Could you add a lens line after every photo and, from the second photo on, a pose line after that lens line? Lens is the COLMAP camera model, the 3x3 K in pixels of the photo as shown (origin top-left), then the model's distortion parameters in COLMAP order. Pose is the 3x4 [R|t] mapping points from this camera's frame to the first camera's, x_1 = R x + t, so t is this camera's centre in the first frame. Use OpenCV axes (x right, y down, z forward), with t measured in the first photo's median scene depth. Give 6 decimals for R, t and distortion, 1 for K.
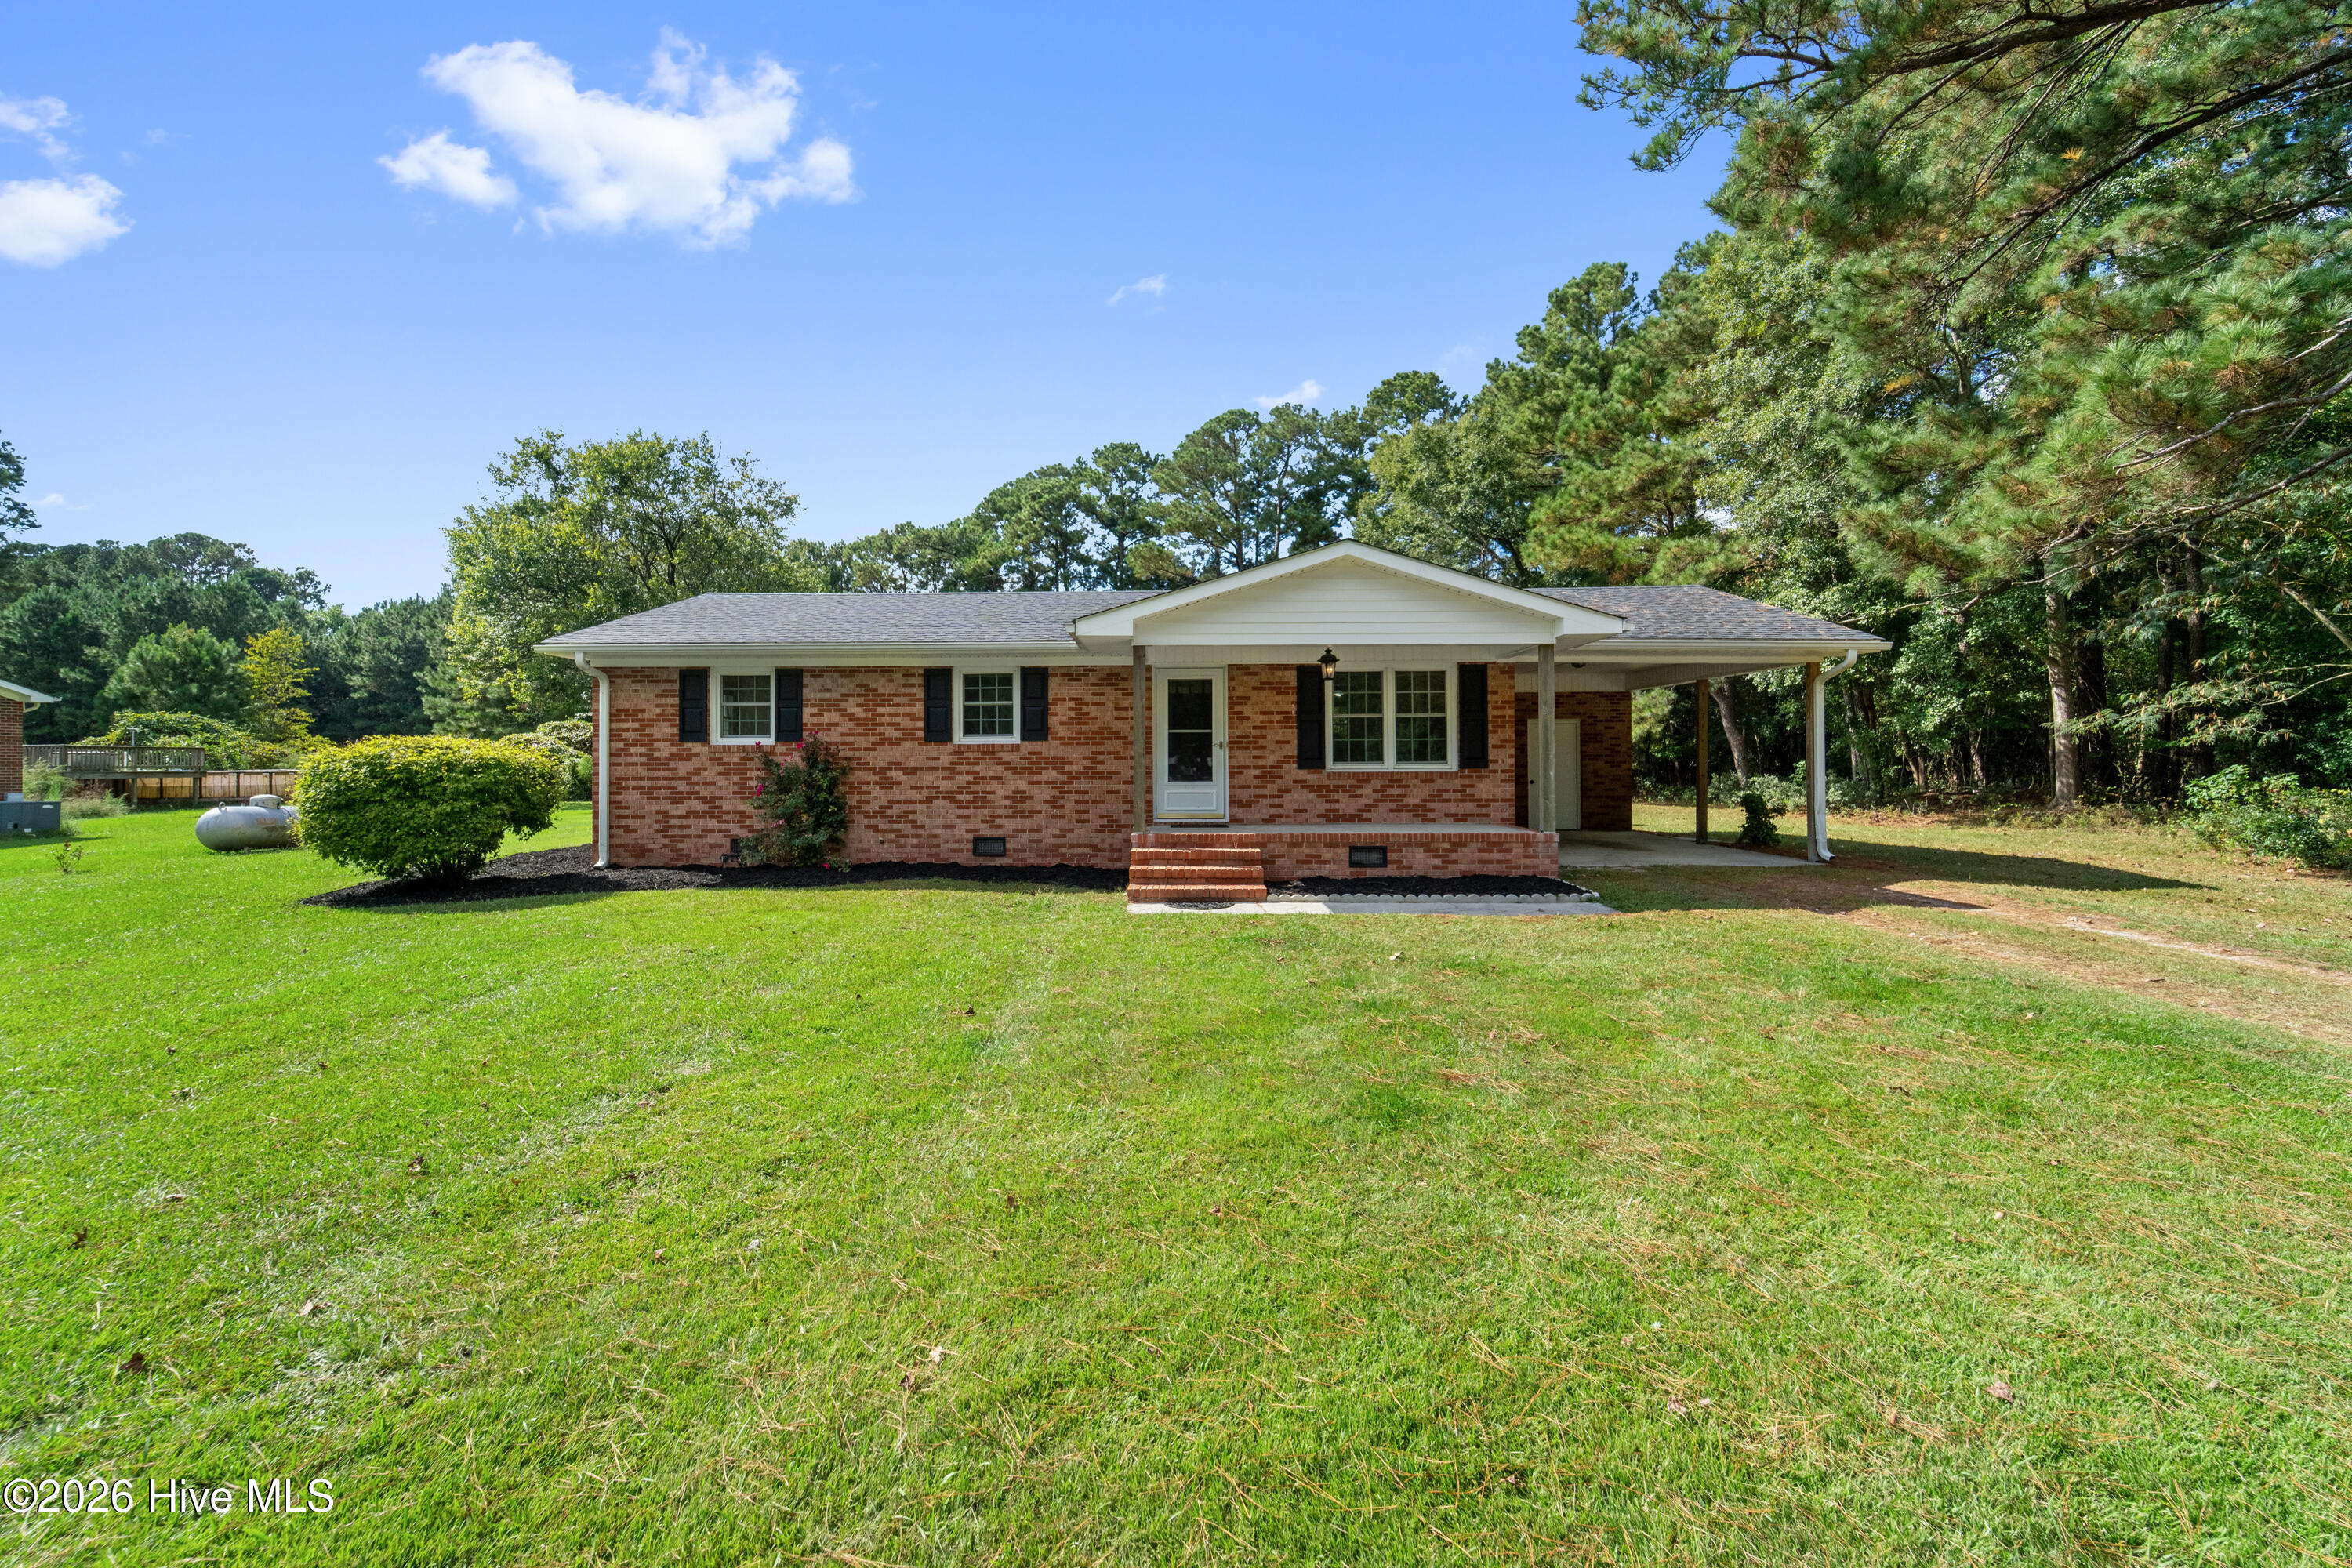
lens RADIAL K [[944.1, 0, 1175.6], [0, 944.1, 777.0], [0, 0, 1]] dist [-0.000778, -0.001380]
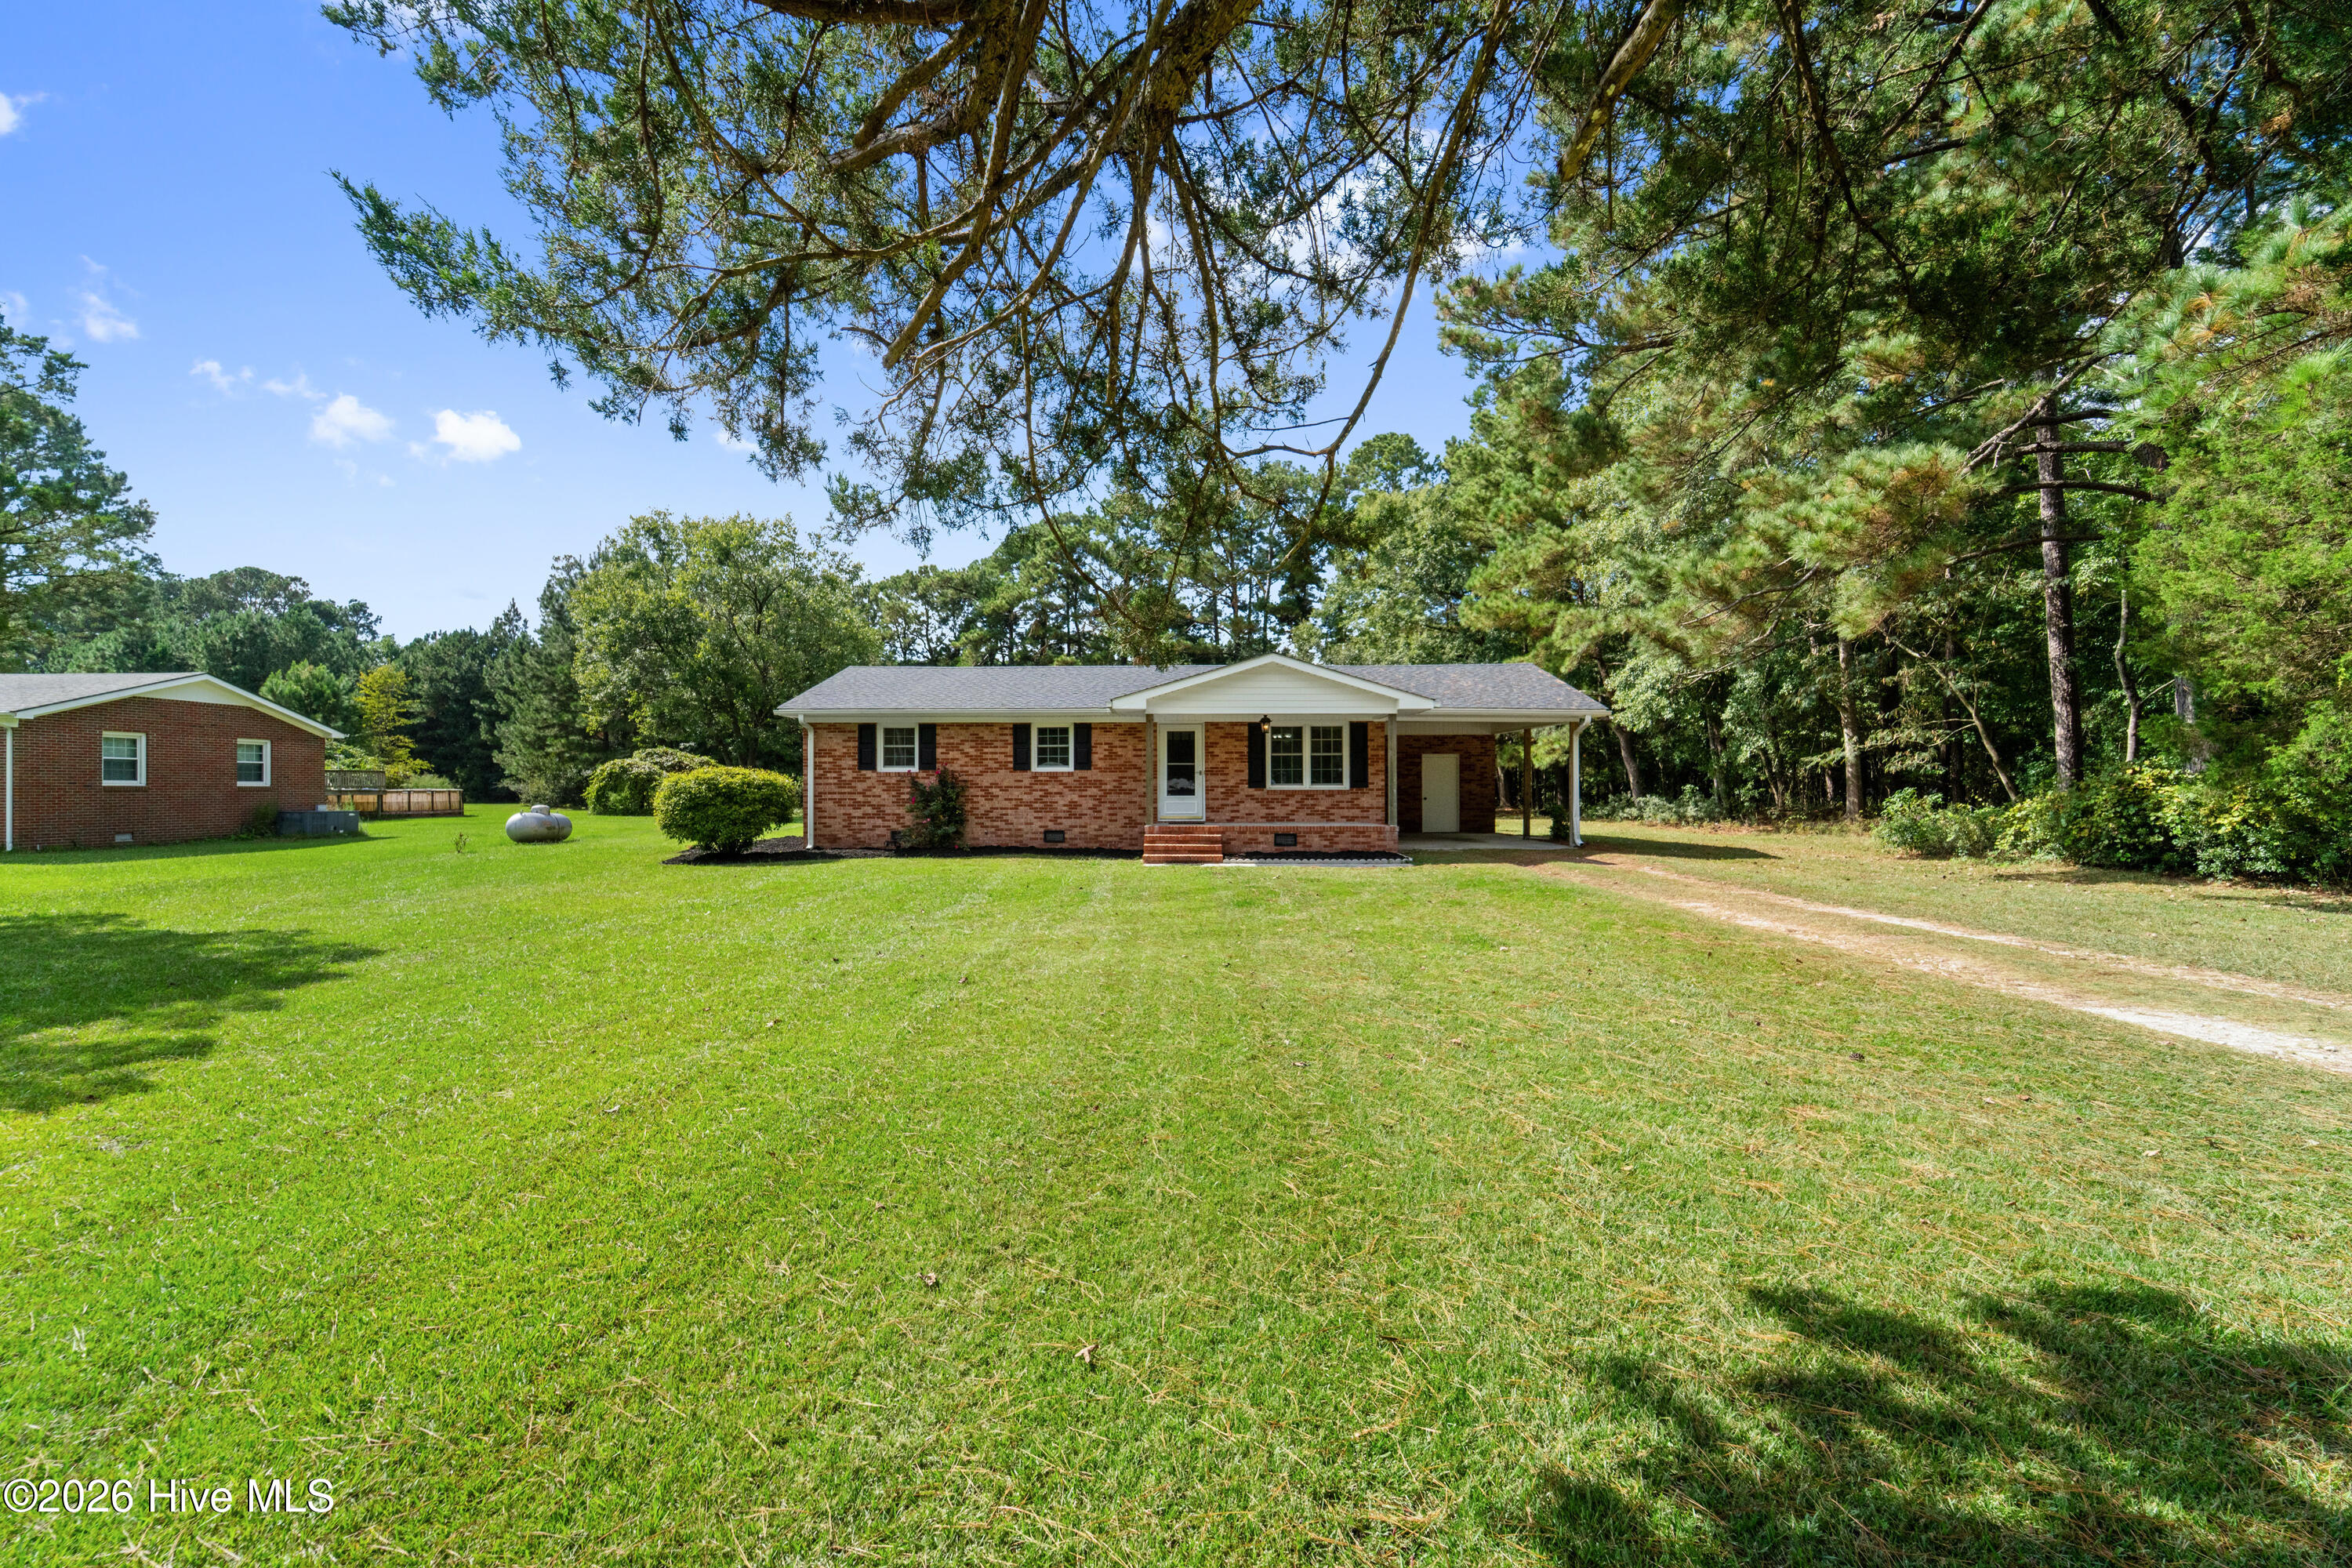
lens RADIAL K [[944.1, 0, 1178.9], [0, 944.1, 787.9], [0, 0, 1]] dist [-0.000778, -0.001380]
pose [[0.999995, 0.002472, 0.001816, 0.009315], [-0.002448, 0.999913, -0.012996, 0.012096], [-0.001847, 0.012991, 0.999914, -0.575806]]
